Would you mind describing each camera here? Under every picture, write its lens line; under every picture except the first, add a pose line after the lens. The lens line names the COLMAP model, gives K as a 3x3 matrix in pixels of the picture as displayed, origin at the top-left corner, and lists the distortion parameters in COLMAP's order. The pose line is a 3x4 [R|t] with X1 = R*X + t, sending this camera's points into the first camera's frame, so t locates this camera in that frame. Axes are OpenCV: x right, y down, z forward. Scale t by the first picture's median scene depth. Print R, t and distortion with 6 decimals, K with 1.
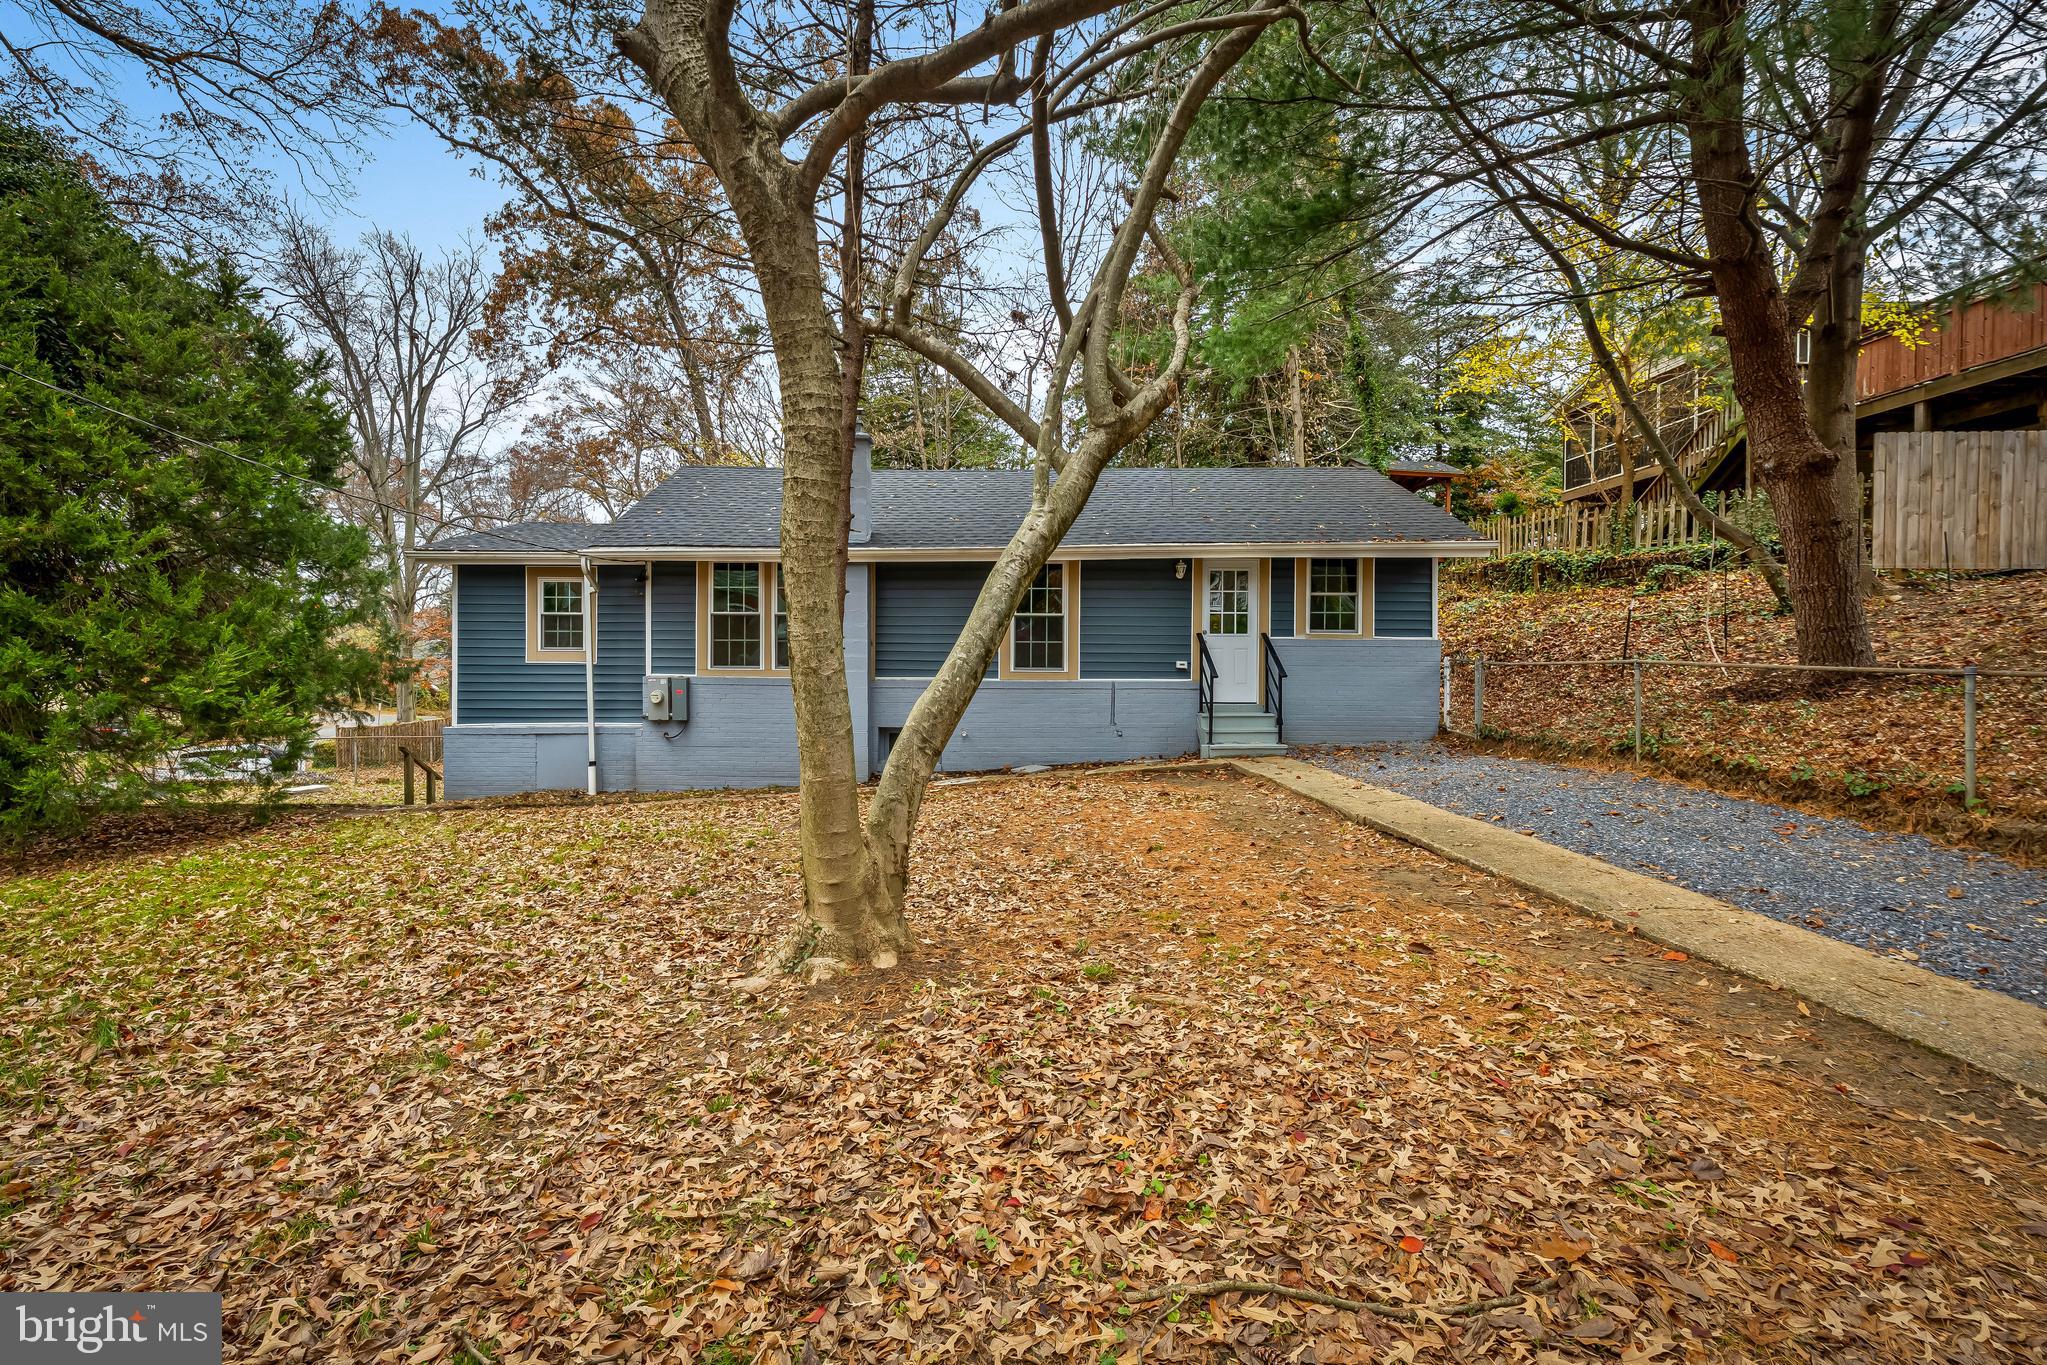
lens RADIAL K [[829.5, 0, 1033.0], [0, 829.5, 660.8], [0, 0, 1]] dist [-0.004087, -0.000058]
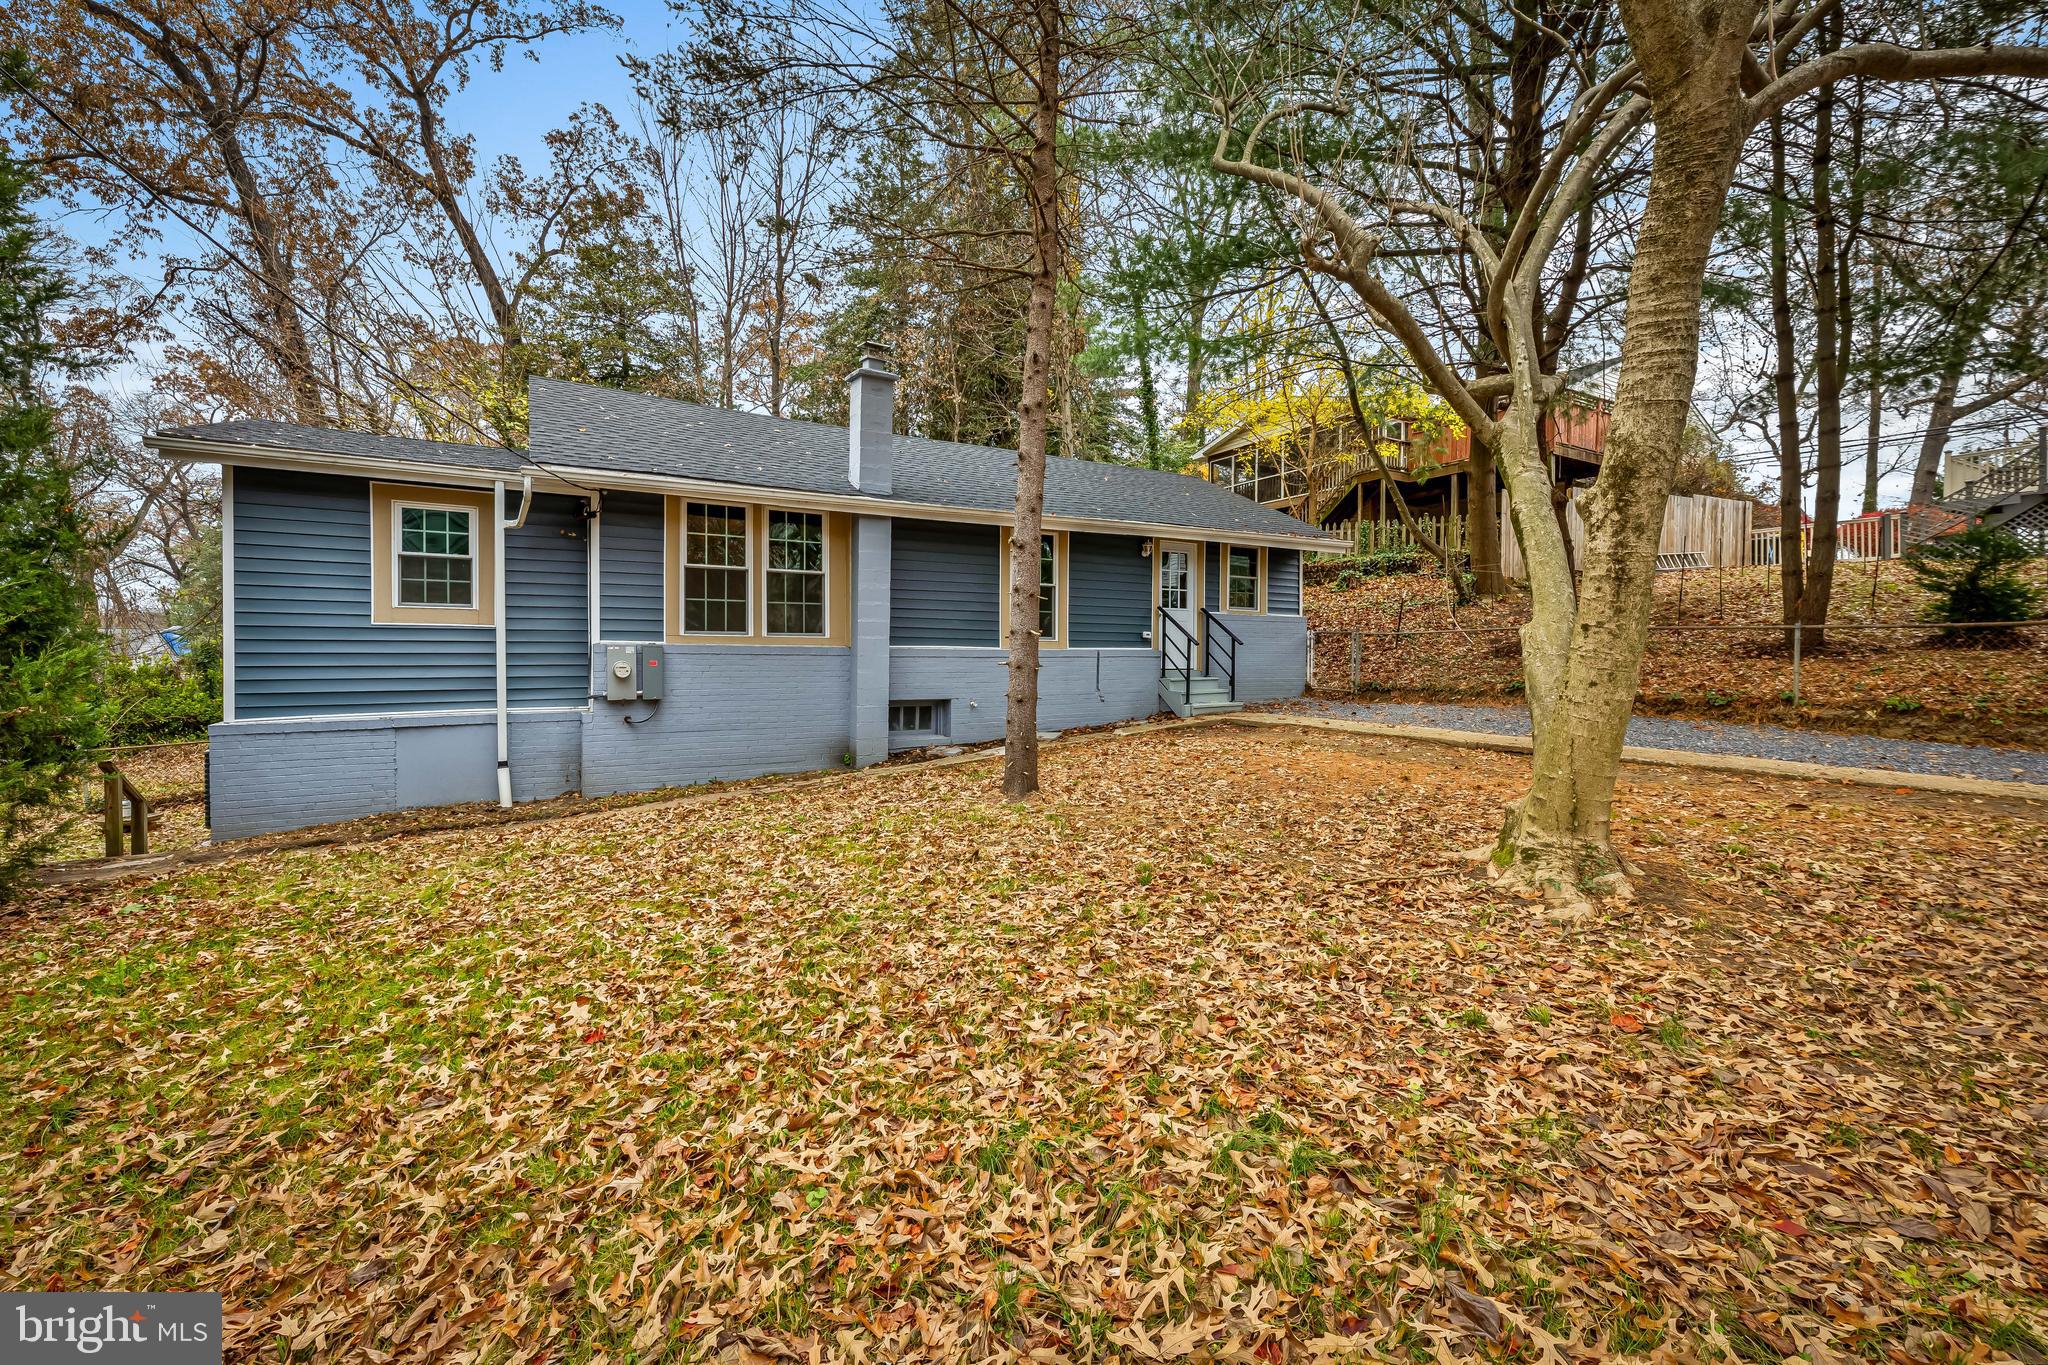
lens RADIAL K [[818.4, 0, 1028.7], [0, 818.4, 653.2], [0, 0, 1]] dist [-0.012979, -0.000032]
pose [[0.848782, -0.002238, 0.528739, -0.522046], [-0.002290, 0.999966, 0.007908, 0.020352], [-0.528739, -0.007922, 0.848748, 0.155702]]
